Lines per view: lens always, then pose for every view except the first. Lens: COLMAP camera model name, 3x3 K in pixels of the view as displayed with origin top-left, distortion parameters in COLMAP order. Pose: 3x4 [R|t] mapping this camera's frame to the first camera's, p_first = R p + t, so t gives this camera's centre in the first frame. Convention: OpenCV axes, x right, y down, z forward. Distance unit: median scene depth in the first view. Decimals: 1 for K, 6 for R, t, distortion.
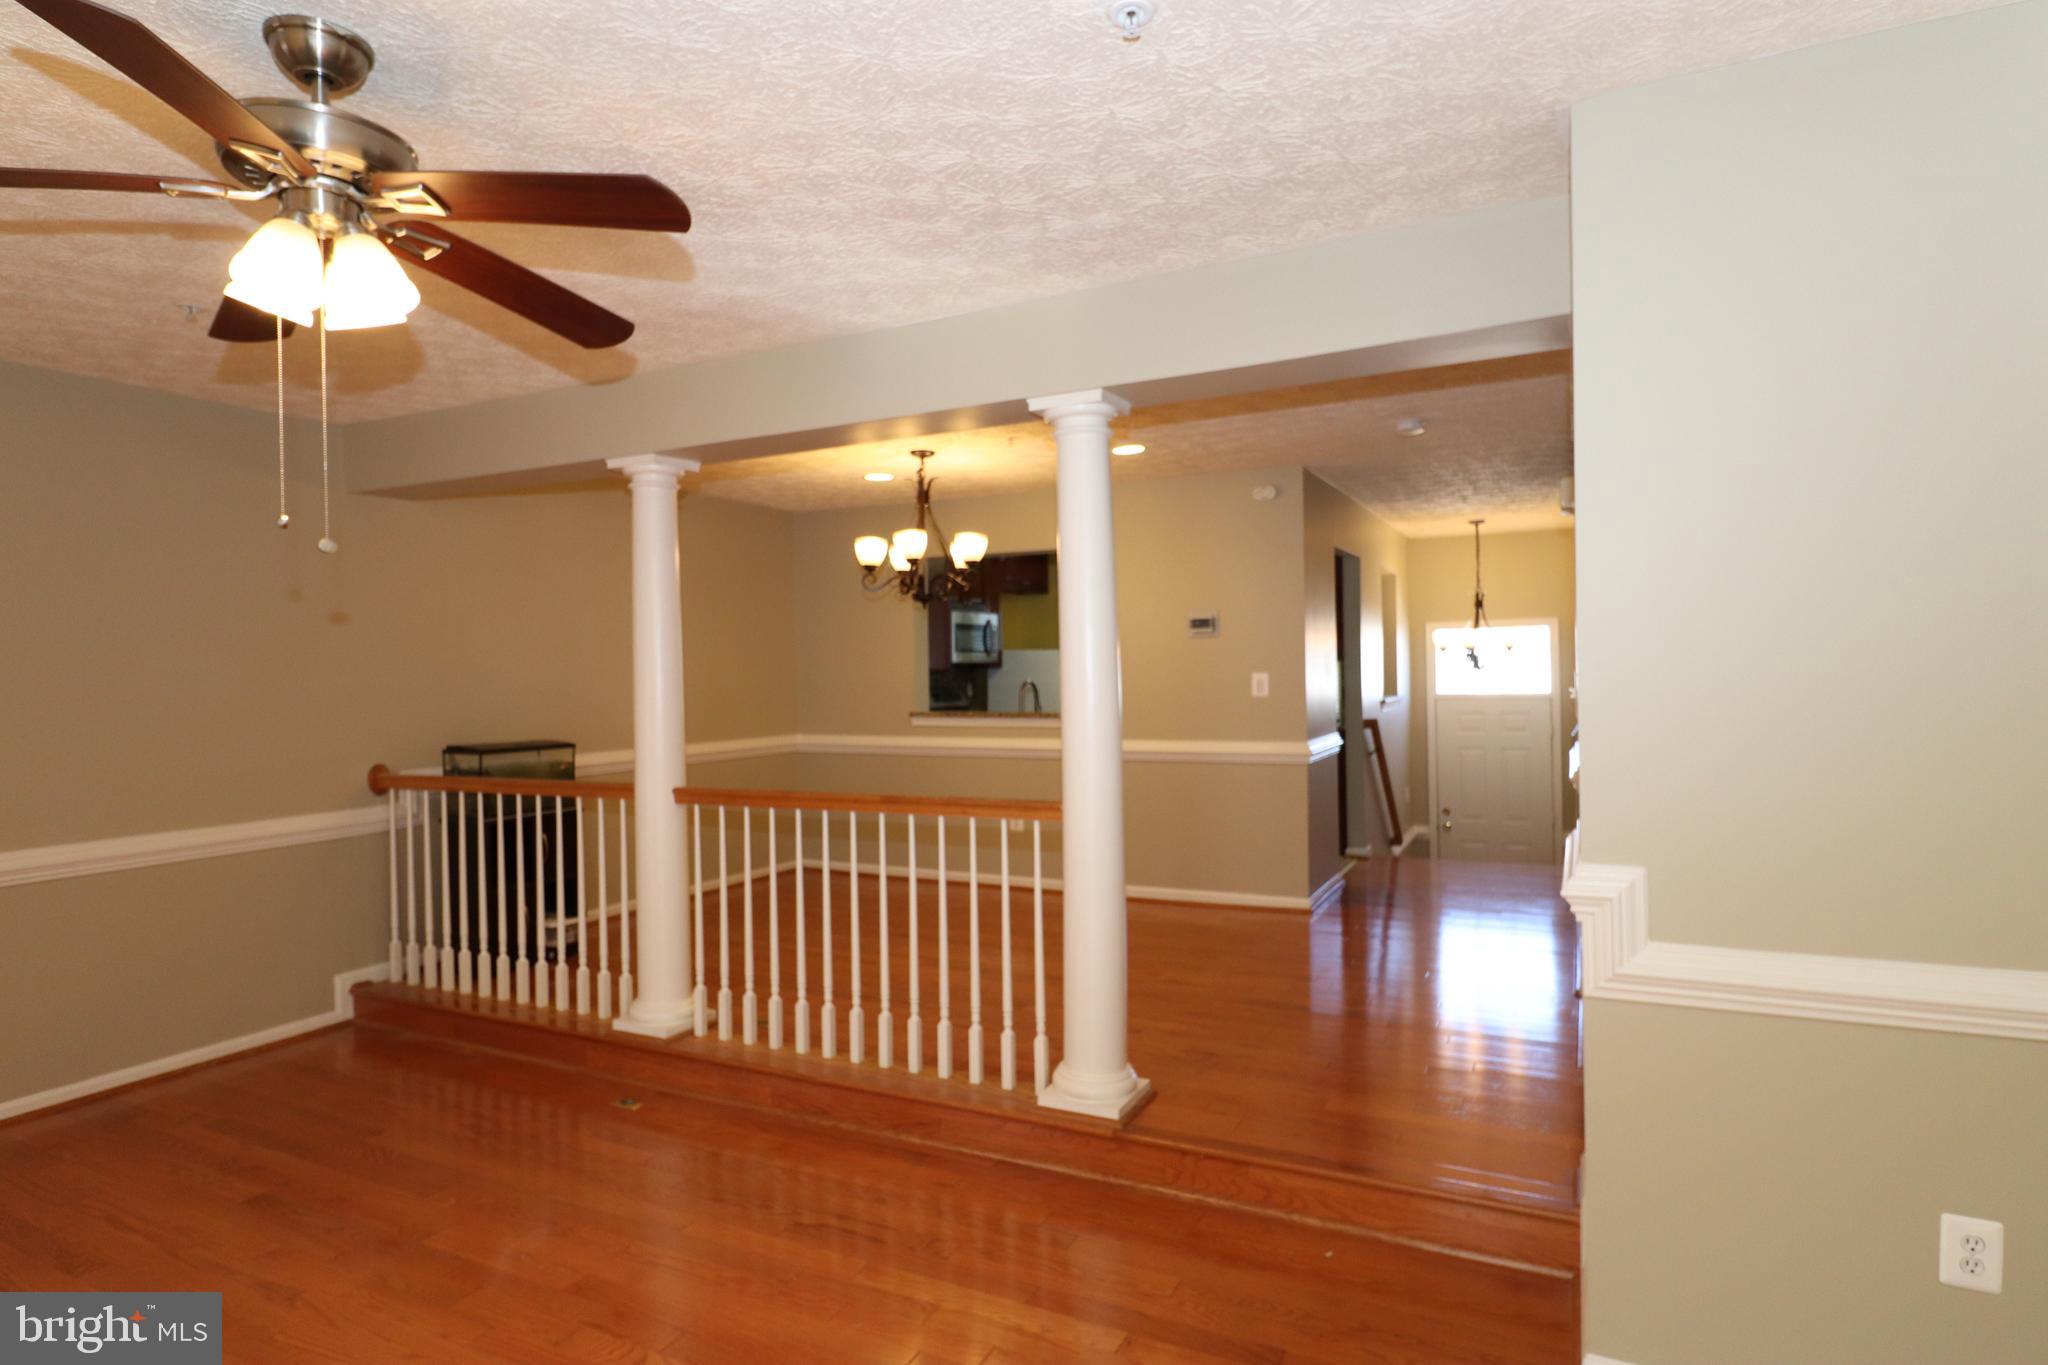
lens RADIAL K [[1101.0, 0, 1027.1], [0, 1101.0, 671.5], [0, 0, 1]] dist [0.006512, -0.002234]
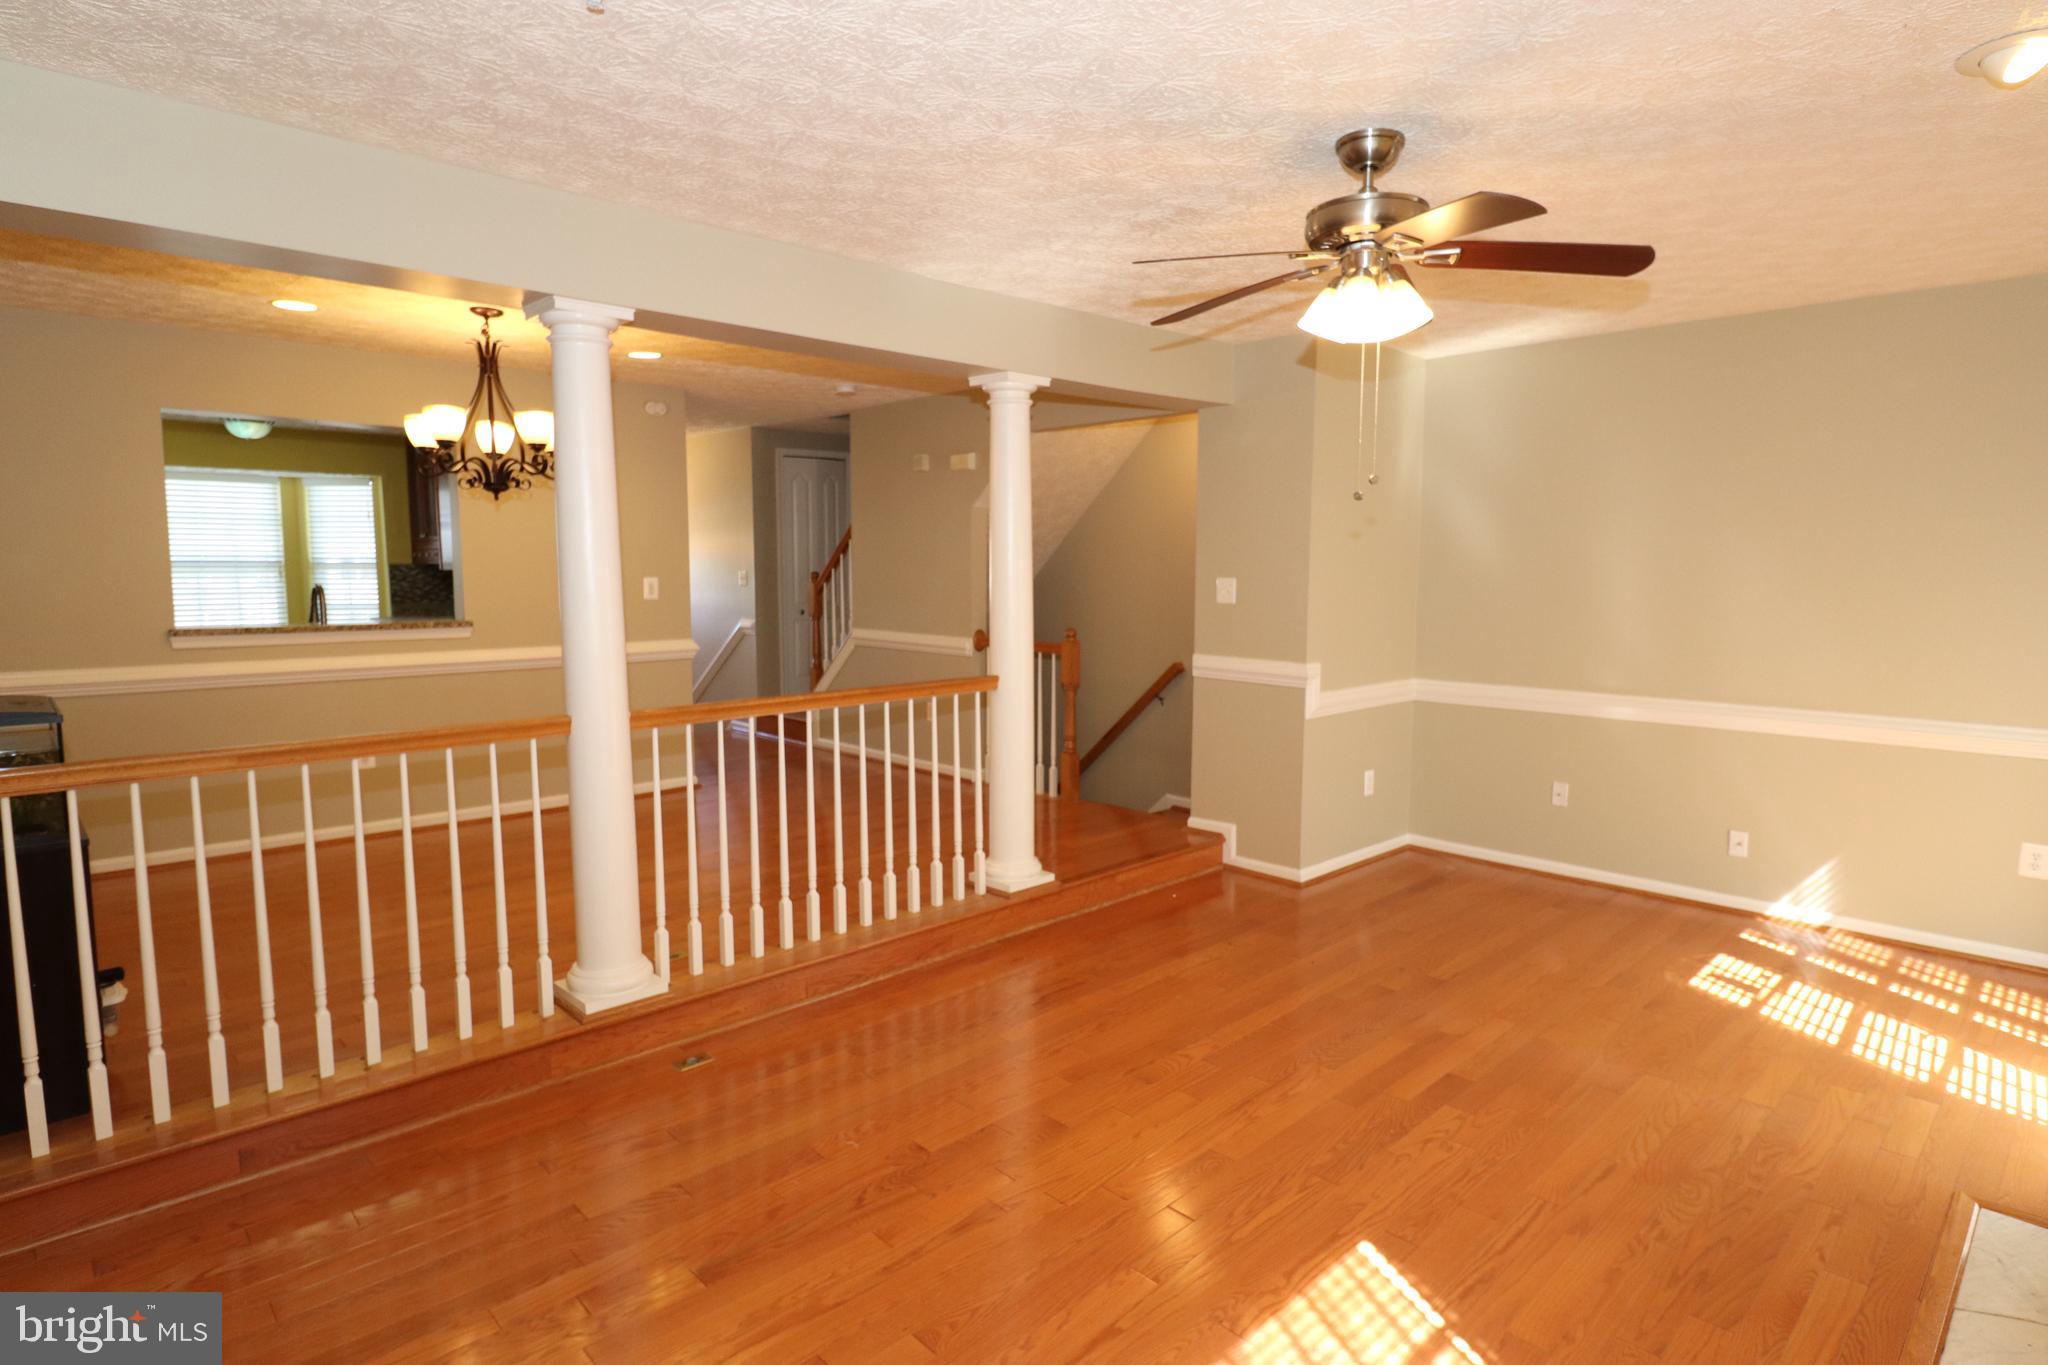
lens RADIAL K [[1101.0, 0, 1034.0], [0, 1101.0, 681.9], [0, 0, 1]] dist [0.006512, -0.002234]
pose [[0.328538, -0.087572, 0.940422, -1.156009], [-0.000755, 0.995668, 0.092980, 0.004643], [-0.944491, -0.031257, 0.327048, 0.493675]]
